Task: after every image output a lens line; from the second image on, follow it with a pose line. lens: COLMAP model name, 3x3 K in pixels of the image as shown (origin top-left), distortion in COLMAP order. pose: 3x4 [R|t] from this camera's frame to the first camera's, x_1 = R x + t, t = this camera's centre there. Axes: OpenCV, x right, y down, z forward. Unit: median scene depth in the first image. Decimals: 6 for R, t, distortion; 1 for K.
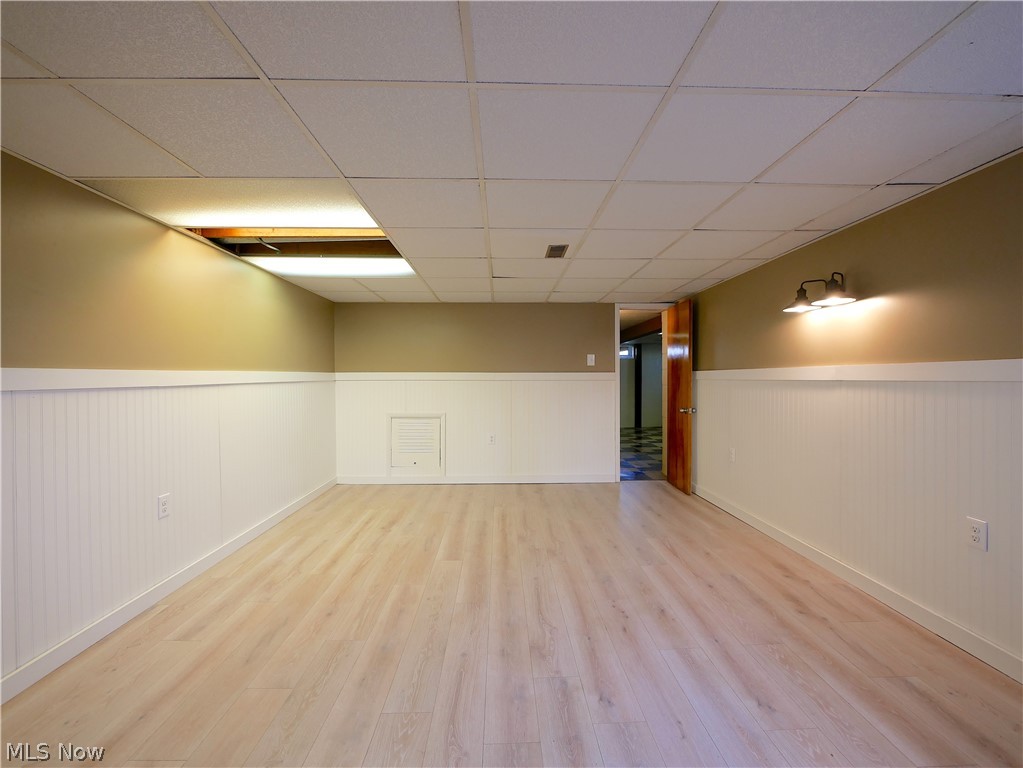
lens RADIAL K [[420.9, 0, 510.4], [0, 420.9, 380.9], [0, 0, 1]] dist [-0.010207, 0.001261]
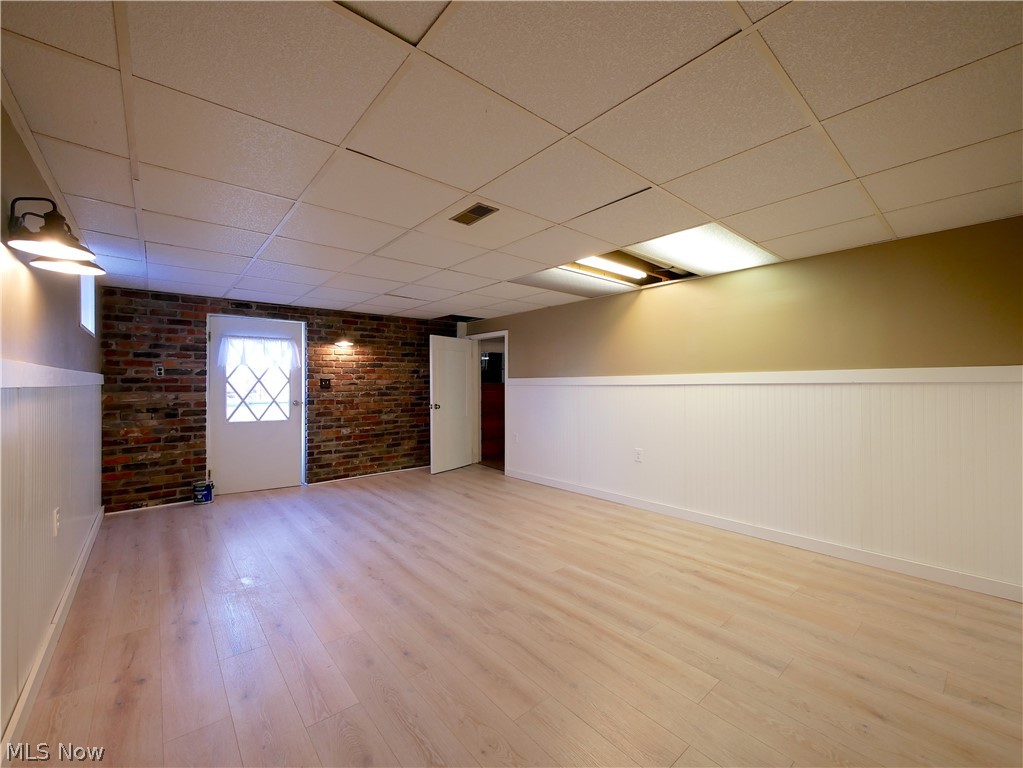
lens RADIAL K [[420.9, 0, 510.8], [0, 420.9, 382.9], [0, 0, 1]] dist [-0.010207, 0.001261]
pose [[-0.775674, 0.007623, -0.631088, 0.601313], [0.002468, 0.999956, 0.009046, -0.012792], [0.631129, 0.005459, -0.775659, 1.825994]]
